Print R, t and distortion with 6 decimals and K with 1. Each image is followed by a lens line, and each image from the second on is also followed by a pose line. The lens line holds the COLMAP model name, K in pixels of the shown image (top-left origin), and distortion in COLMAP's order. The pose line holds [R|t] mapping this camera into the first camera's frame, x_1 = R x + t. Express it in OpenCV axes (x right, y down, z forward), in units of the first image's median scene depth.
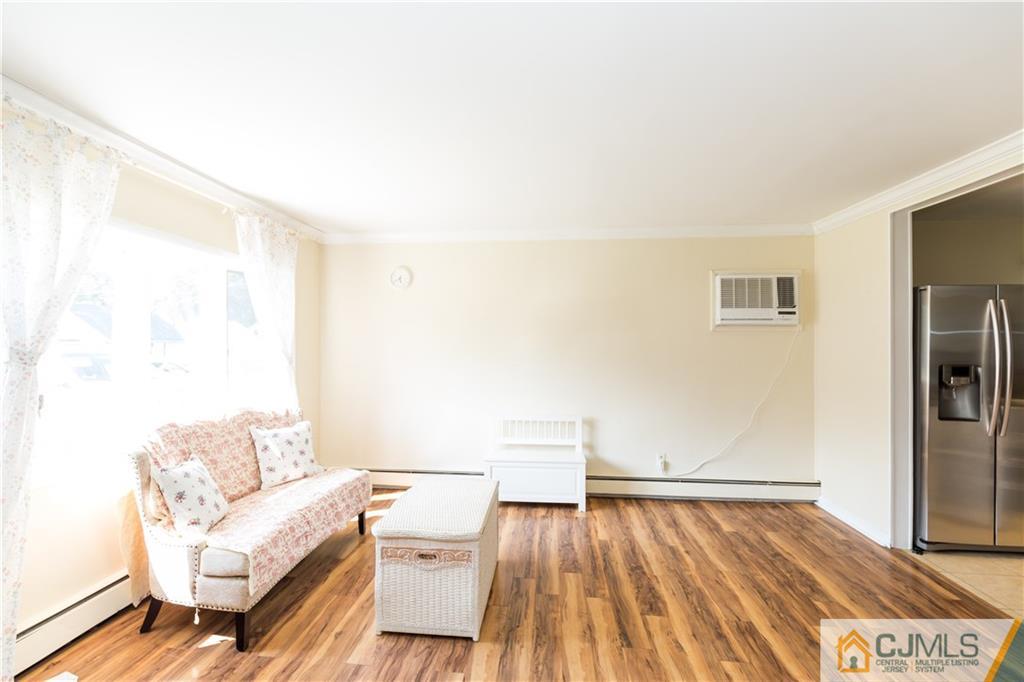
lens RADIAL K [[471.2, 0, 515.6], [0, 471.2, 341.9], [0, 0, 1]] dist [0.004853, -0.000194]
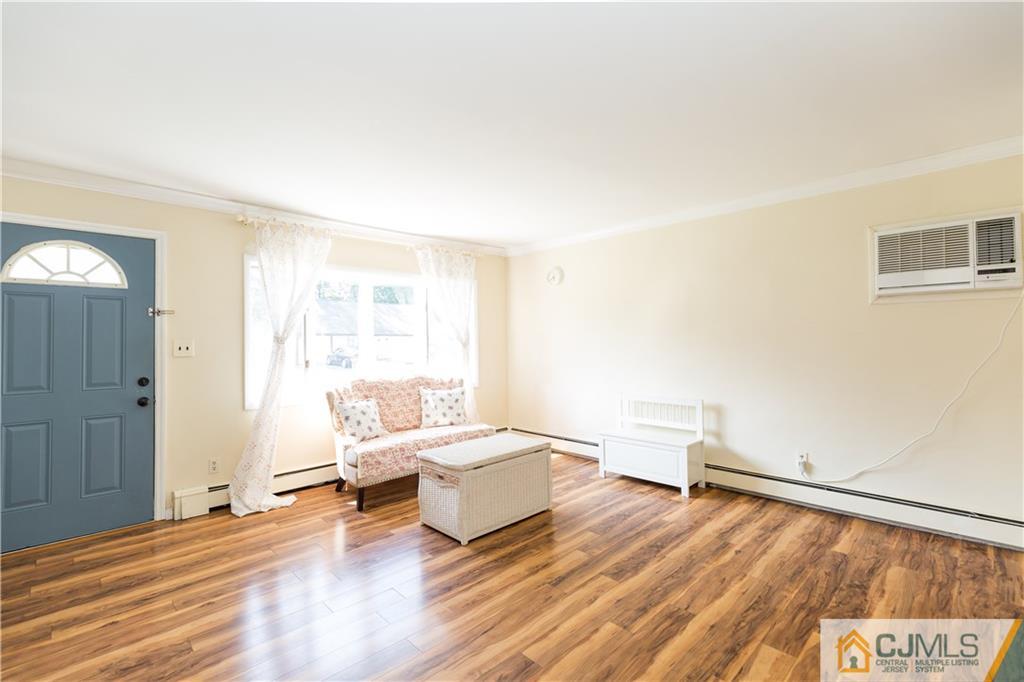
lens RADIAL K [[471.2, 0, 541.9], [0, 471.2, 328.3], [0, 0, 1]] dist [0.004853, -0.000194]
pose [[0.773394, -0.031153, -0.633160, 0.671839], [0.022877, 0.999513, -0.021235, 0.028902], [0.633513, 0.001939, 0.773730, 0.061931]]
